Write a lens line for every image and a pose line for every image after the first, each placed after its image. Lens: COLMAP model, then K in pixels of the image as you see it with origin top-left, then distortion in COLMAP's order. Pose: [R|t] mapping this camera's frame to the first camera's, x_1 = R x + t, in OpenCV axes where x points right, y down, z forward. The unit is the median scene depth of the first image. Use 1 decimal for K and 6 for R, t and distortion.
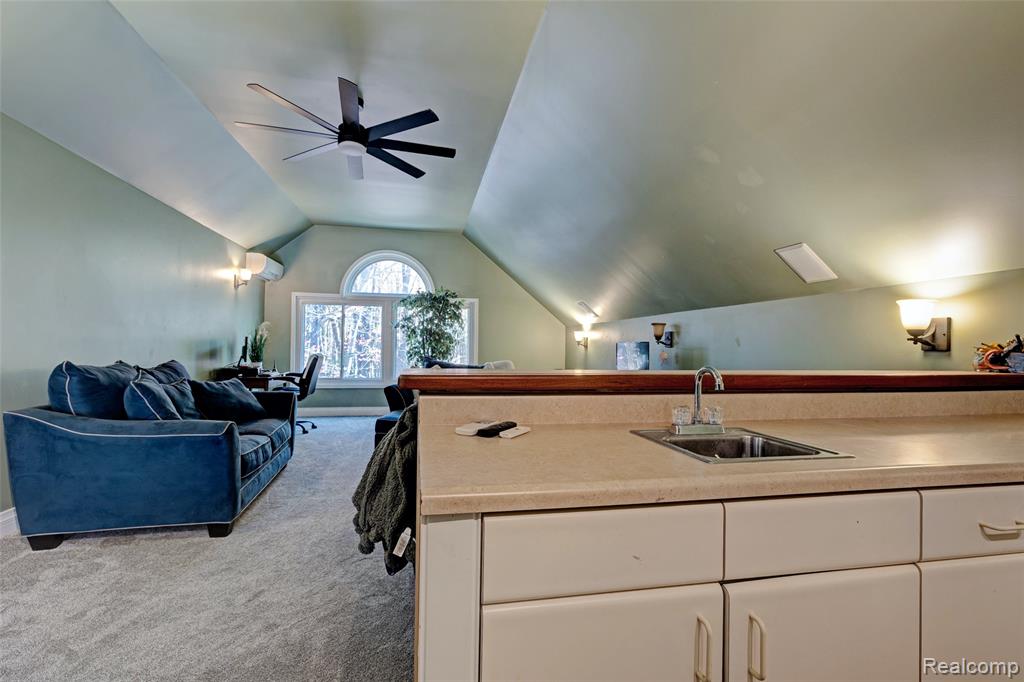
lens RADIAL K [[430.0, 0, 511.5], [0, 430.0, 339.0], [0, 0, 1]] dist [0.000272, -0.000147]
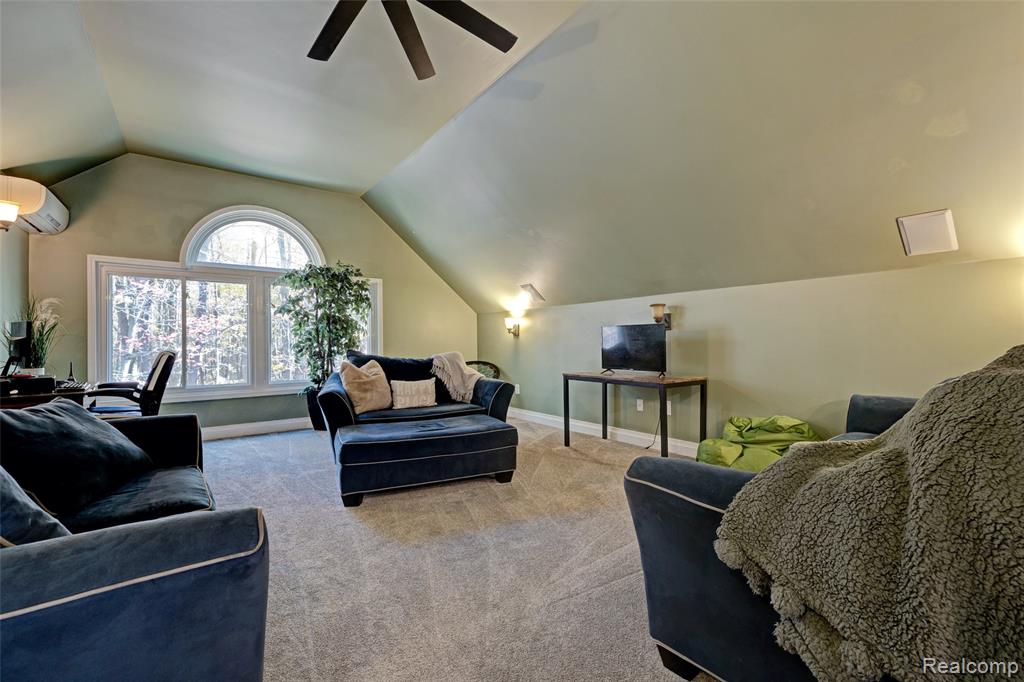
lens RADIAL K [[417.8, 0, 511.1], [0, 417.8, 335.1], [0, 0, 1]] dist [0.000360, -0.000054]
pose [[0.909292, -0.014729, 0.415898, -0.207452], [0.013501, 0.999891, 0.005892, 0.012962], [-0.415940, 0.000258, 0.909392, 0.193820]]
